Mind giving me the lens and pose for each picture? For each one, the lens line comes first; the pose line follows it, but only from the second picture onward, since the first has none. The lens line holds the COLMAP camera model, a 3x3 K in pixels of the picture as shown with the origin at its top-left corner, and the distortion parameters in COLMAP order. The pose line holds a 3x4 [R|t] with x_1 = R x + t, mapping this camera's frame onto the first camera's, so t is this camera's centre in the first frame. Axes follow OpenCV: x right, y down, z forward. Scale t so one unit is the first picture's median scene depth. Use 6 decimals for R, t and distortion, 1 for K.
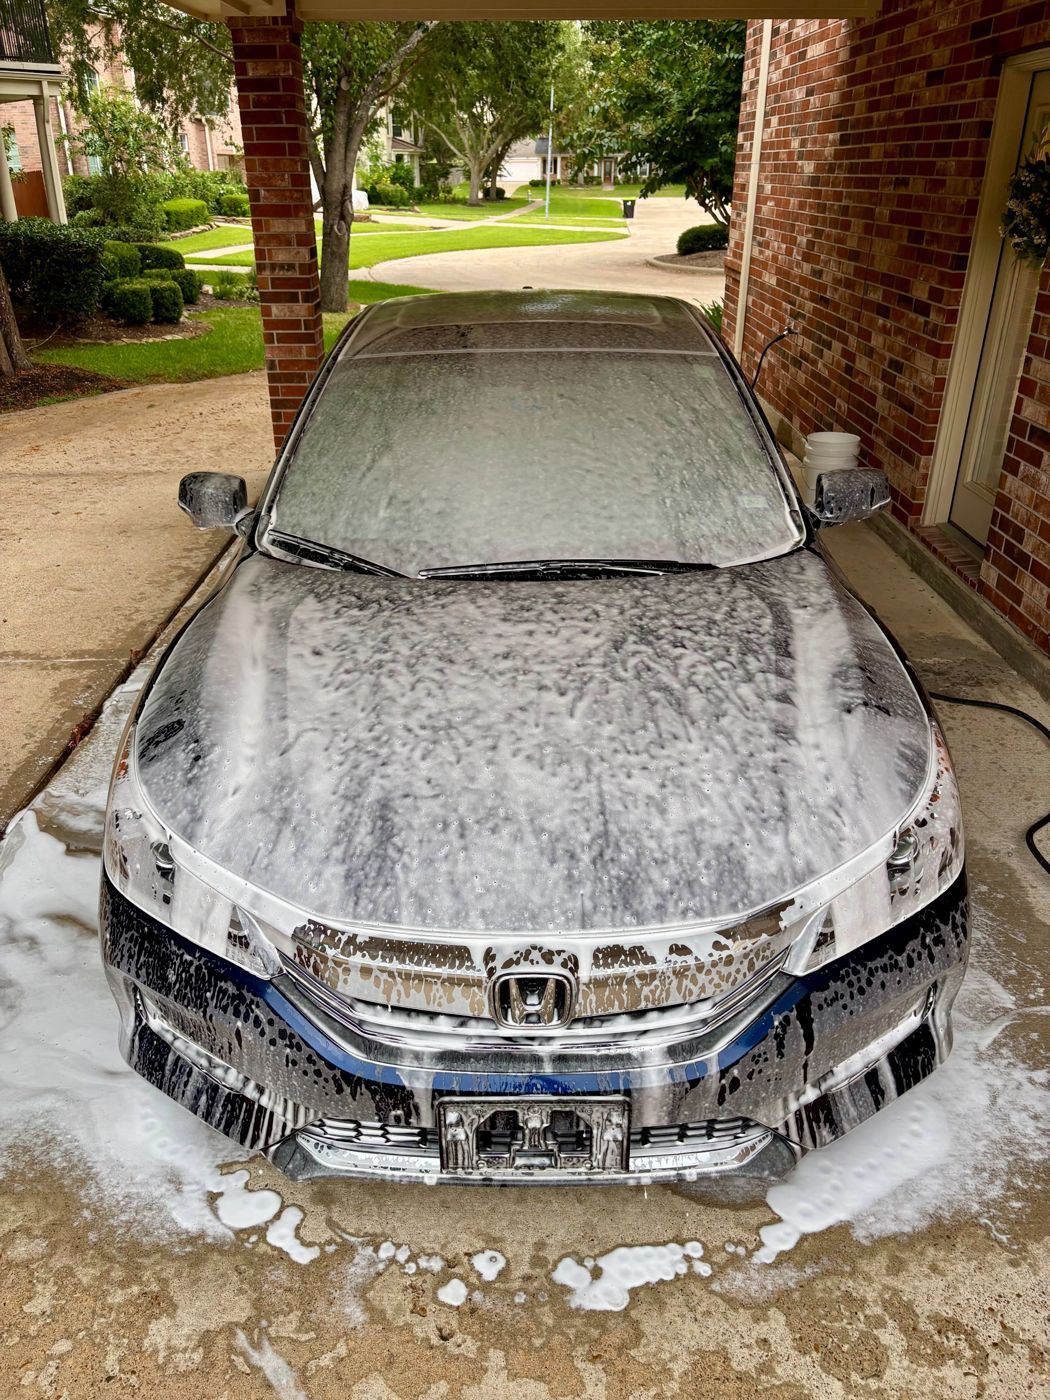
lens RADIAL K [[1058.9, 0, 512.7], [0, 1058.9, 702.2], [0, 0, 1]] dist [0.026776, -0.032470]
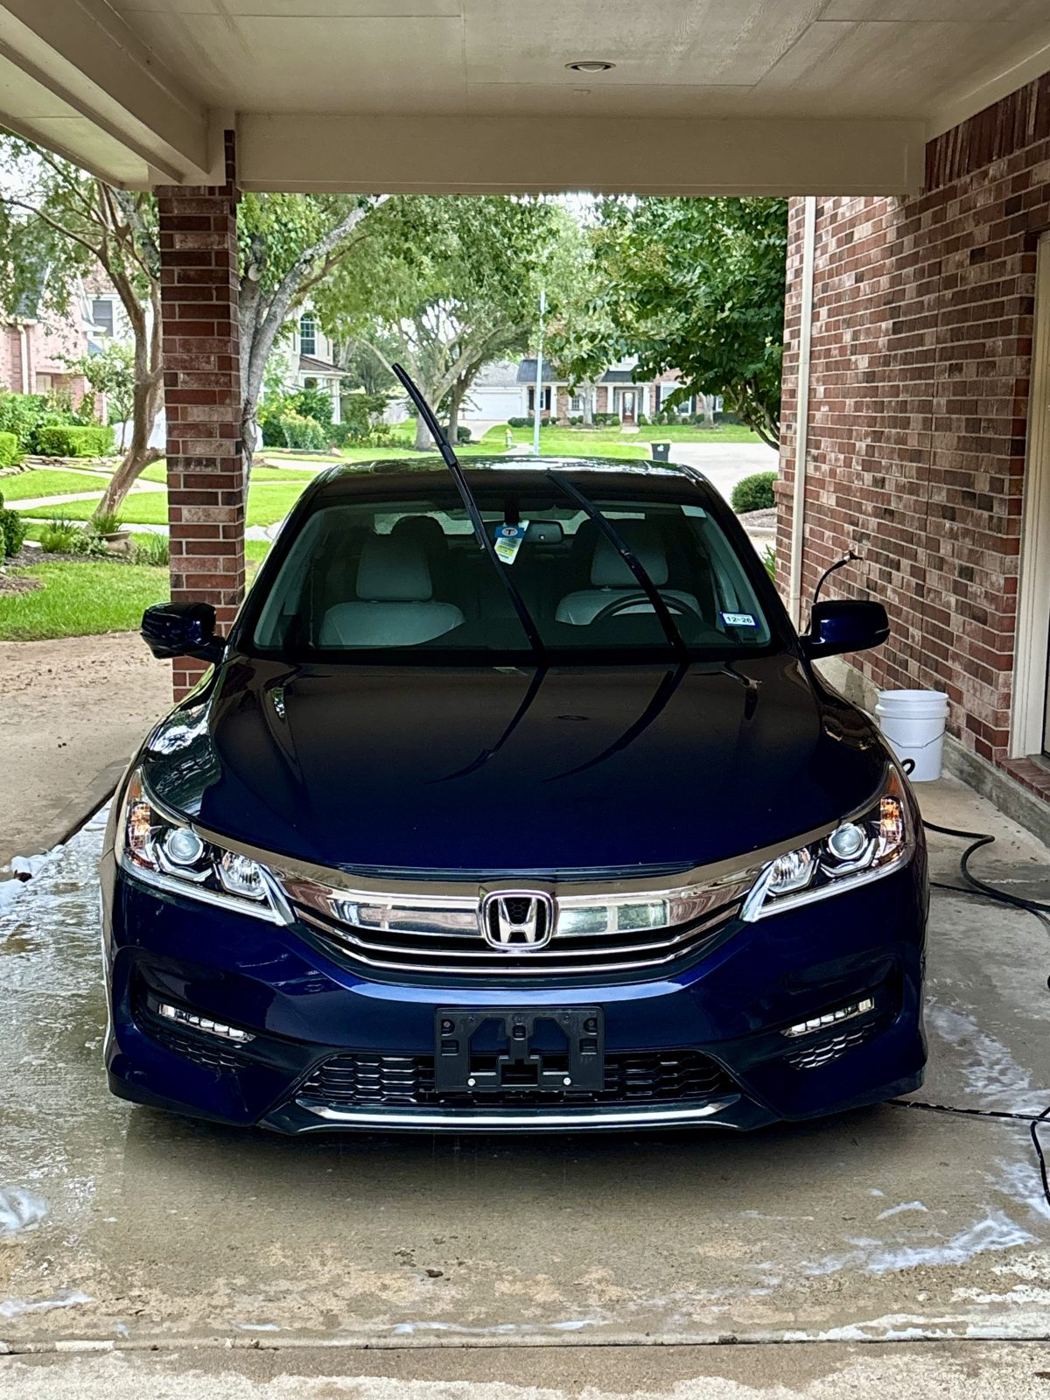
lens RADIAL K [[1838.2, 0, 525.0], [0, 1838.2, 700.0], [0, 0, 1]] dist [0.052761, 0.073292]
pose [[0.999694, 0.005255, 0.024185, -0.004797], [0.002290, 0.953363, -0.301819, 0.134591], [-0.024644, 0.301782, 0.953058, -0.202062]]
